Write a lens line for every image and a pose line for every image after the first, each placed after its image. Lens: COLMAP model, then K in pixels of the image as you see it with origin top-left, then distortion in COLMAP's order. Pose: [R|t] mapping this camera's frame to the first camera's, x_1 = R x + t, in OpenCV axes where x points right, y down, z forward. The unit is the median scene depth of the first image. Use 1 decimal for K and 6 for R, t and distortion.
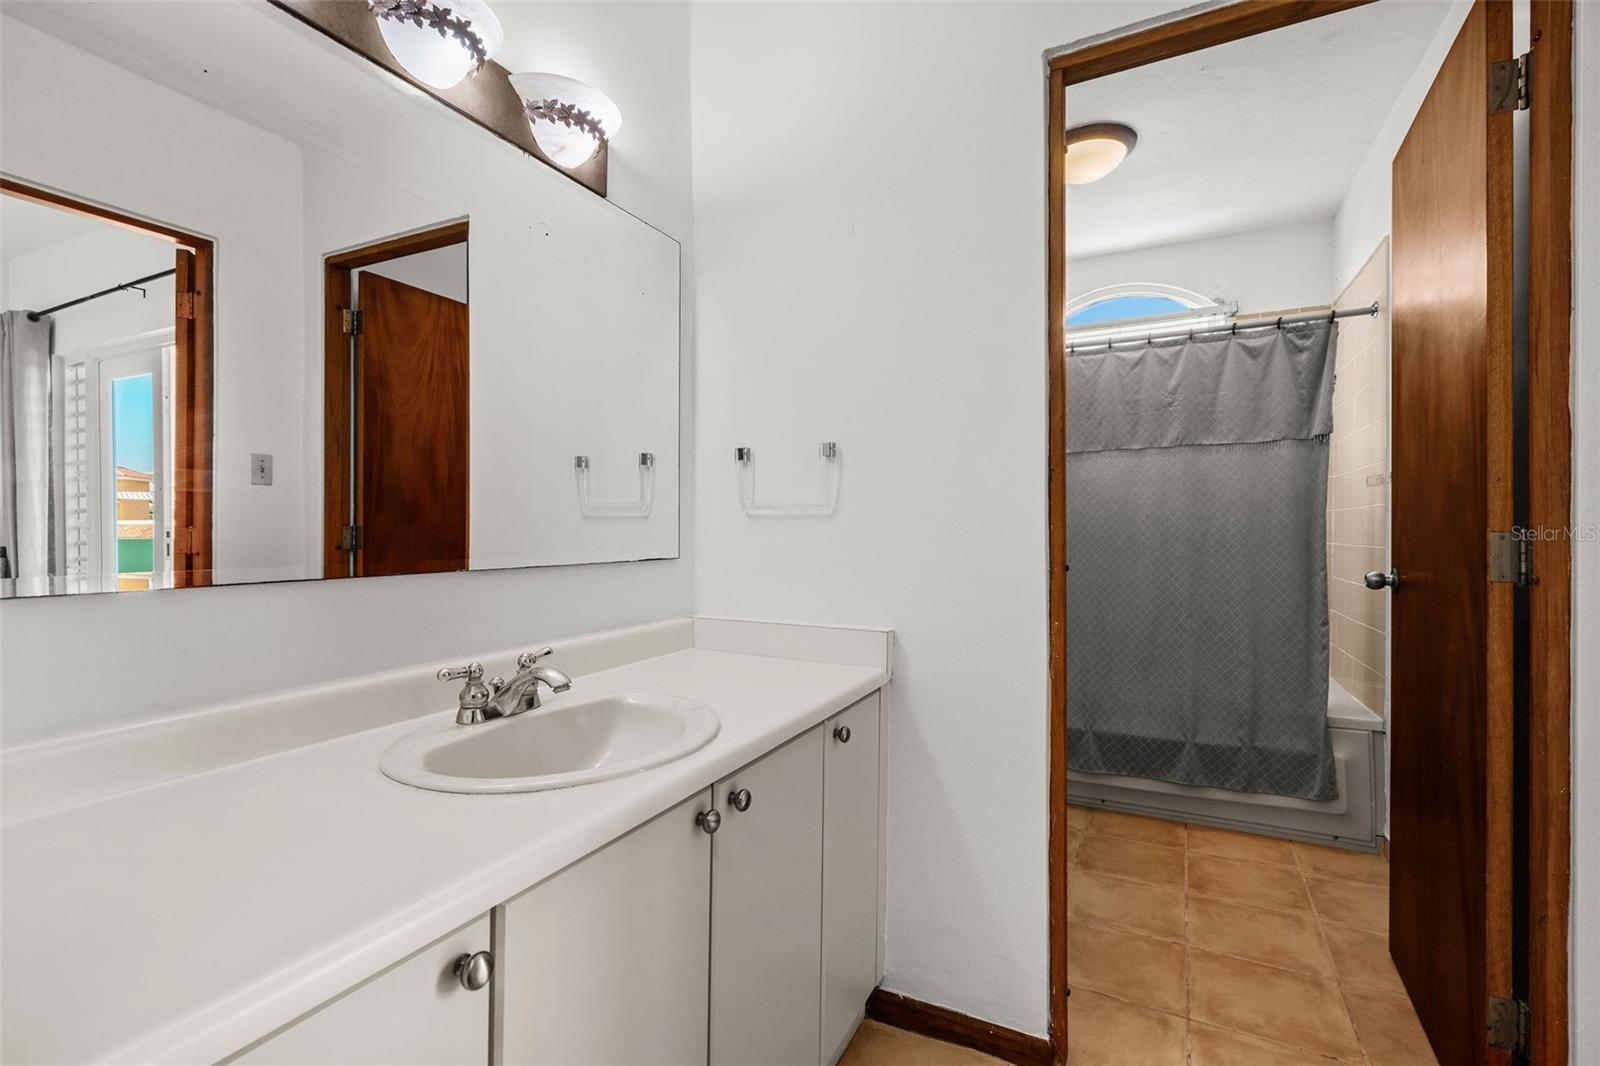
lens RADIAL K [[732.4, 0, 794.7], [0, 732.4, 527.6], [0, 0, 1]] dist [-0.001575, 0.001214]
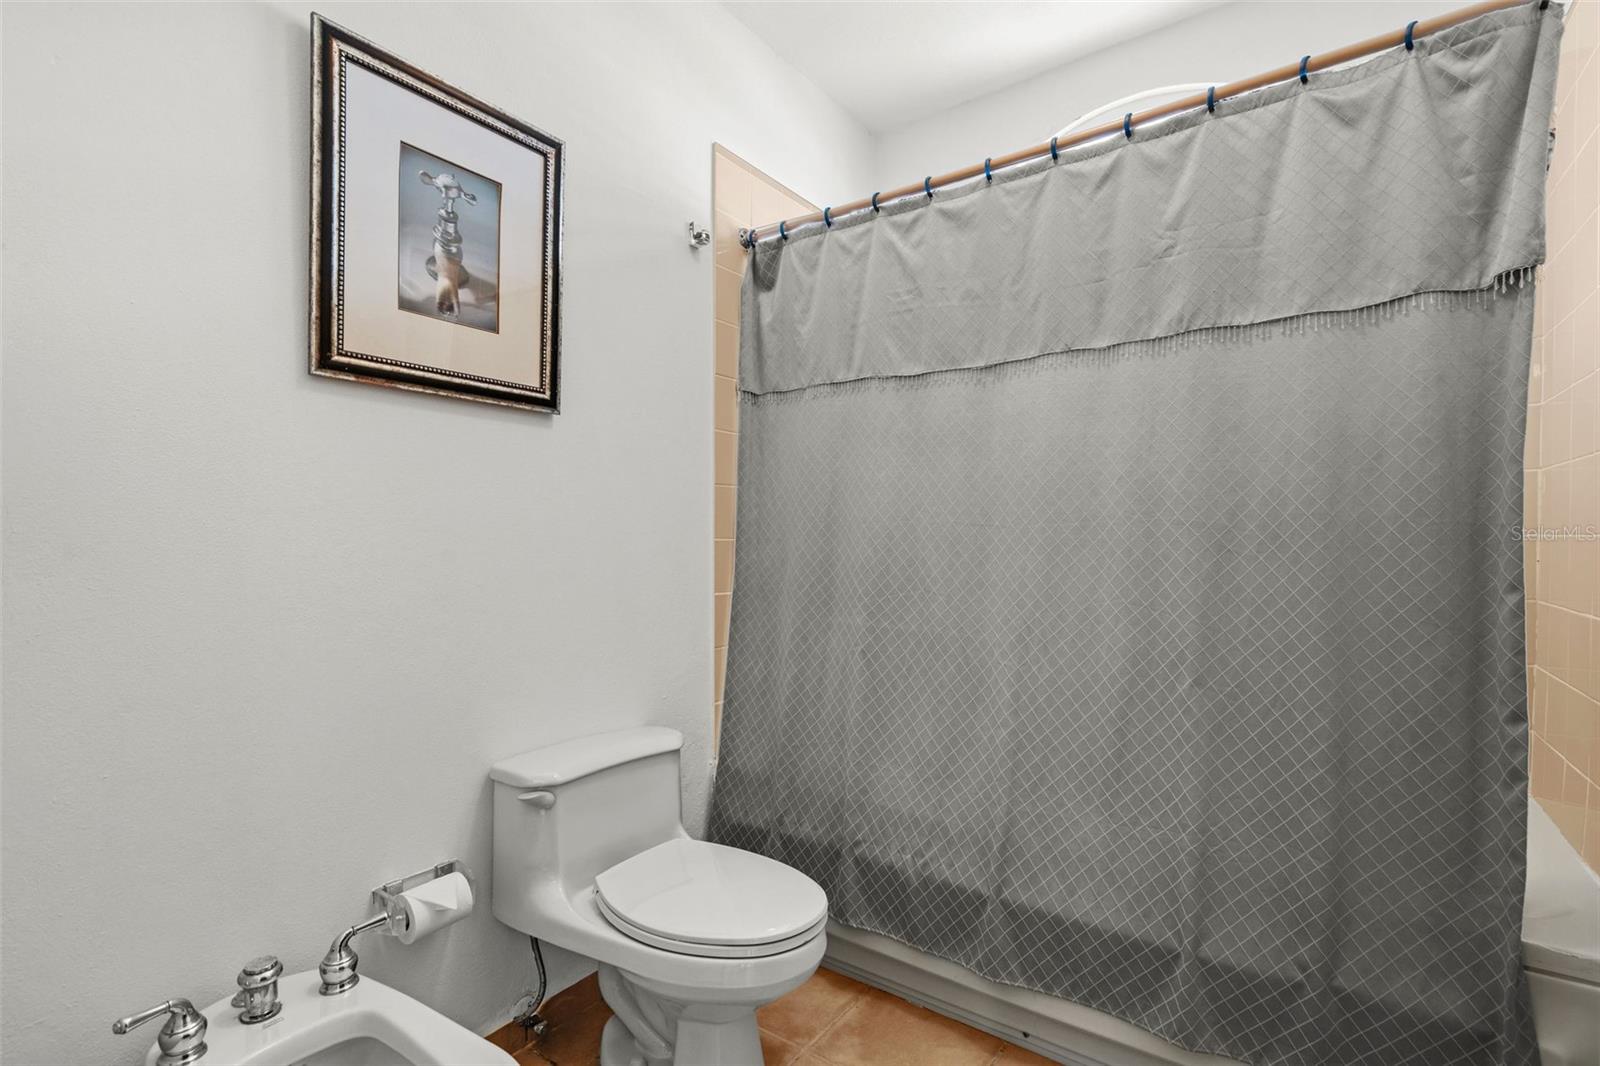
lens RADIAL K [[732.4, 0, 802.9], [0, 732.4, 547.1], [0, 0, 1]] dist [-0.001575, 0.001214]
pose [[0.989790, -0.001327, -0.142525, 0.355793], [0.003856, 0.999840, 0.017465, 0.022818], [0.142479, -0.017836, 0.989637, 0.496261]]
